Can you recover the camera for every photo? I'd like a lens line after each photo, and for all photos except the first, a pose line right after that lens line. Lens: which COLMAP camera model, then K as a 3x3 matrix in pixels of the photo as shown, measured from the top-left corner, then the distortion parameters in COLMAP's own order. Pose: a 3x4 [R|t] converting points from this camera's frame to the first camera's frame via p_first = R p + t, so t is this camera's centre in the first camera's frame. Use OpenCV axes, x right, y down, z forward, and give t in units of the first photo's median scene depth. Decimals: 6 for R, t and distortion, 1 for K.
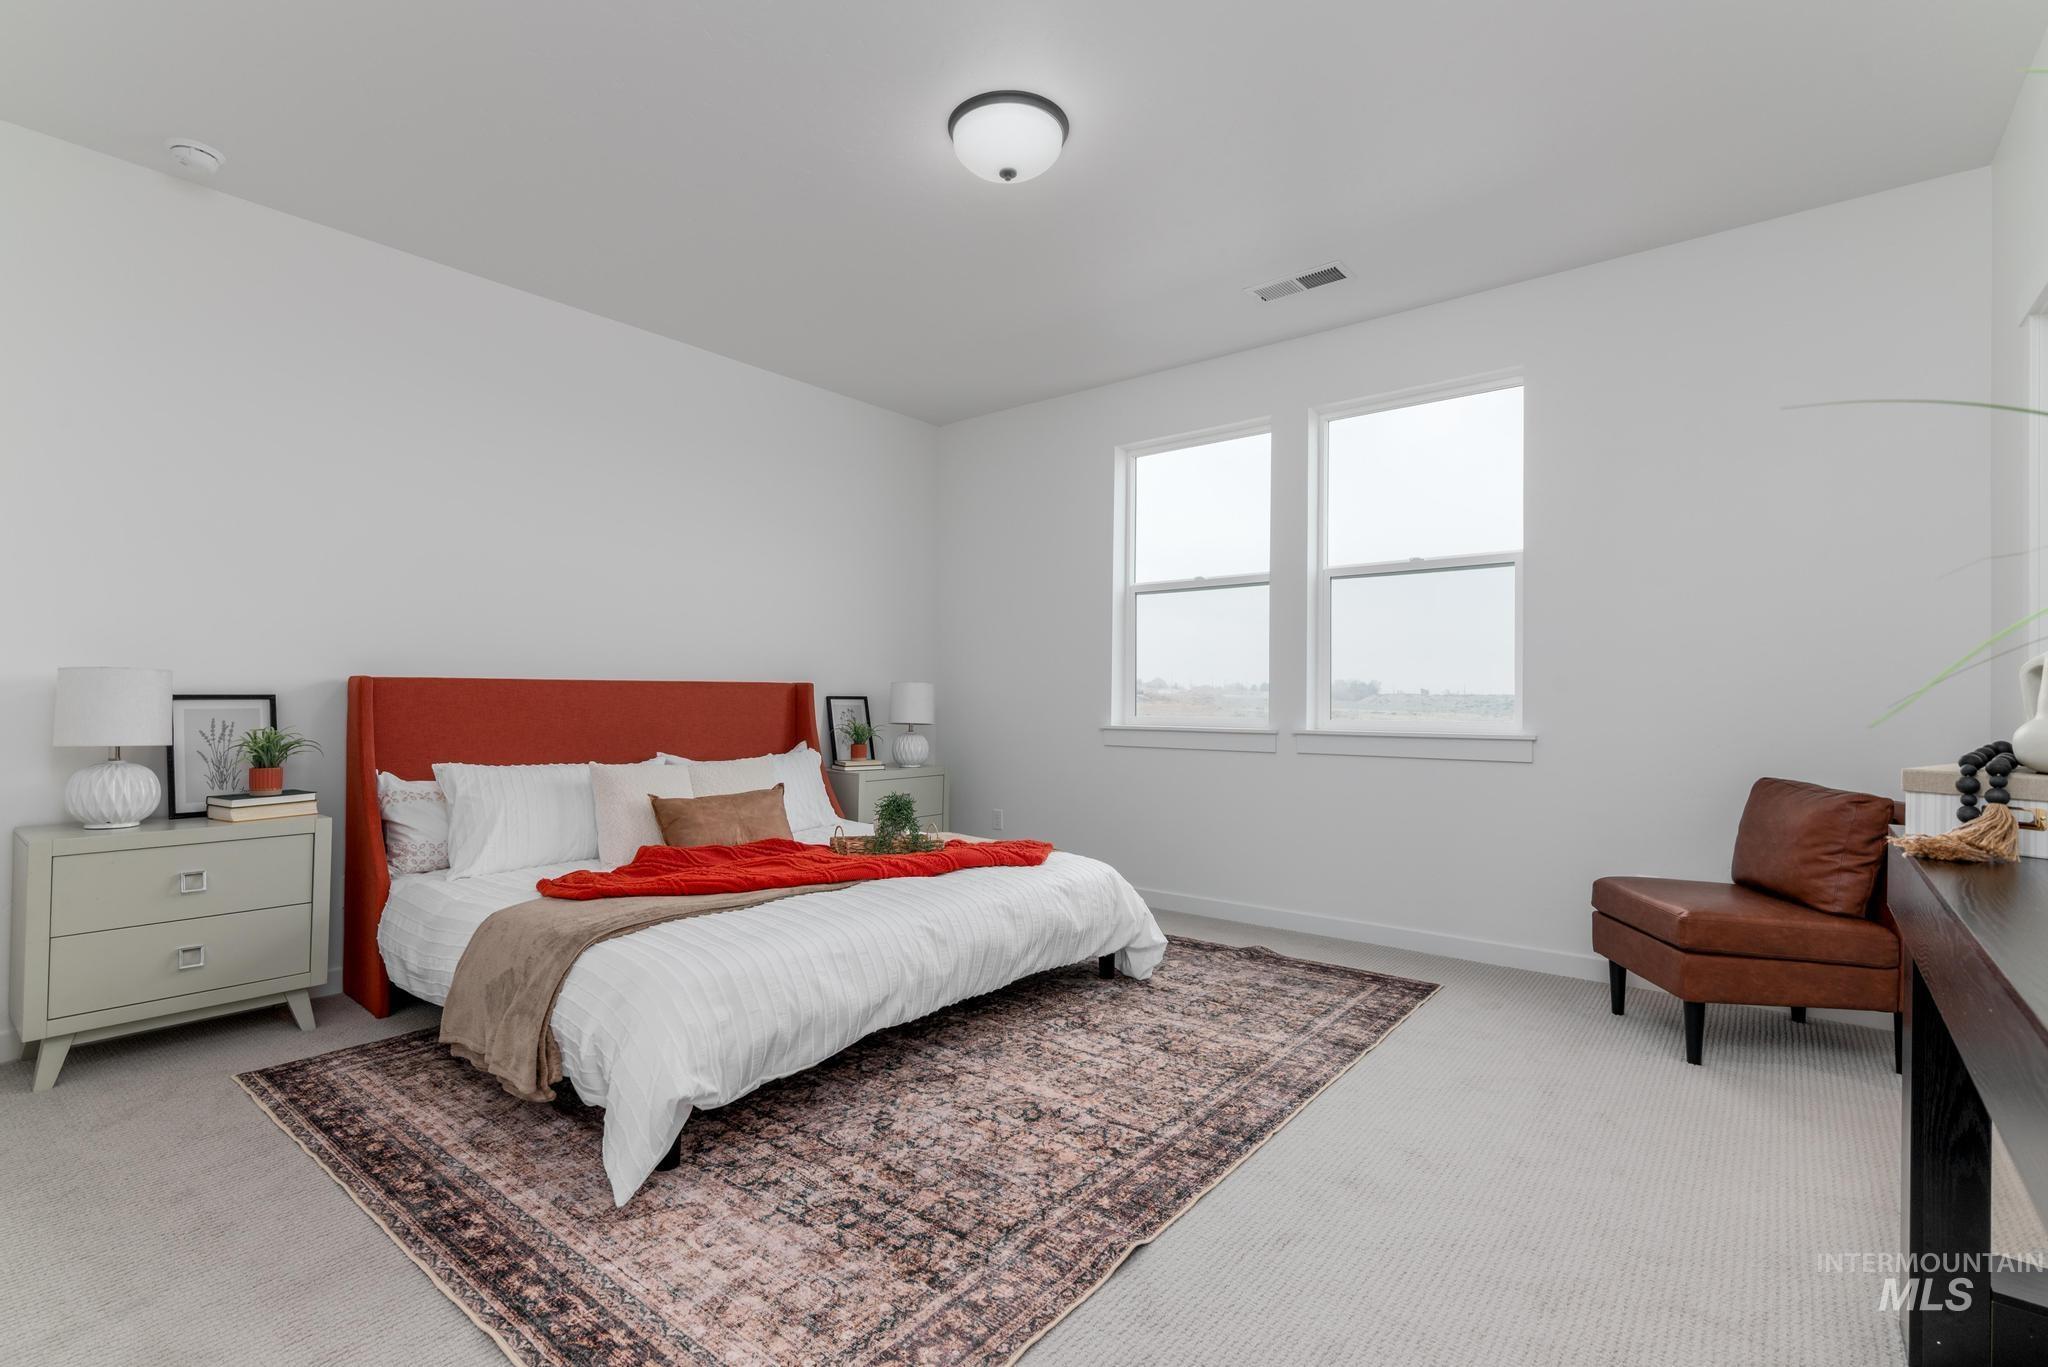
lens RADIAL K [[938.9, 0, 1003.8], [0, 938.9, 690.2], [0, 0, 1]] dist [0.005827, -0.000421]
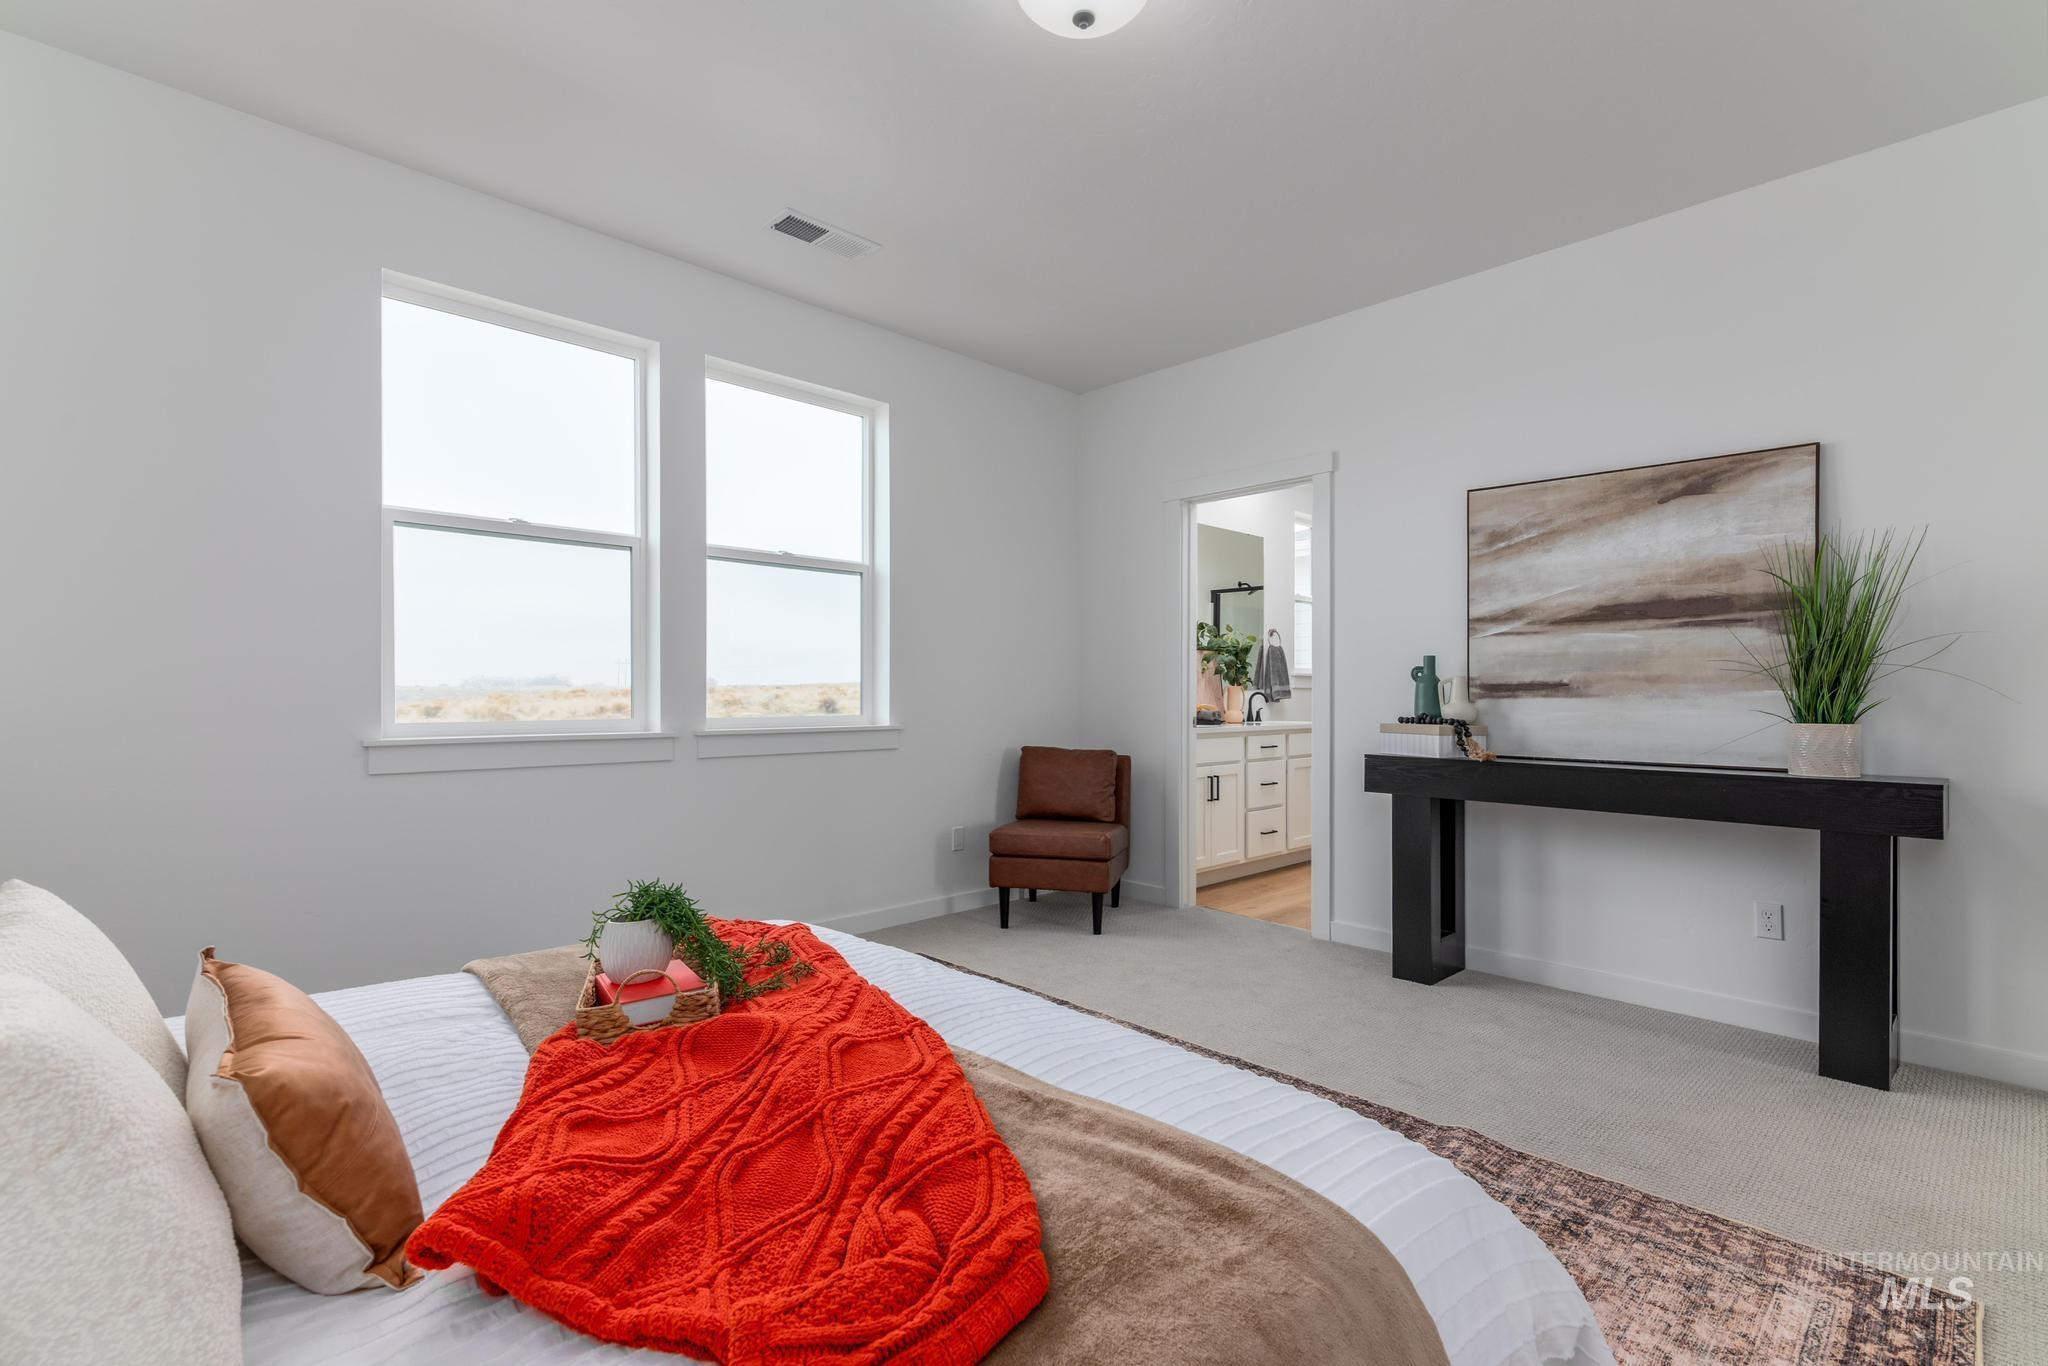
lens RADIAL K [[938.9, 0, 1022.1], [0, 938.9, 685.7], [0, 0, 1]] dist [0.005827, -0.000421]
pose [[0.103433, 0.002406, 0.994634, -0.679472], [-0.011300, 0.999935, -0.001244, -0.000995], [-0.994572, -0.011111, 0.103454, 0.835321]]
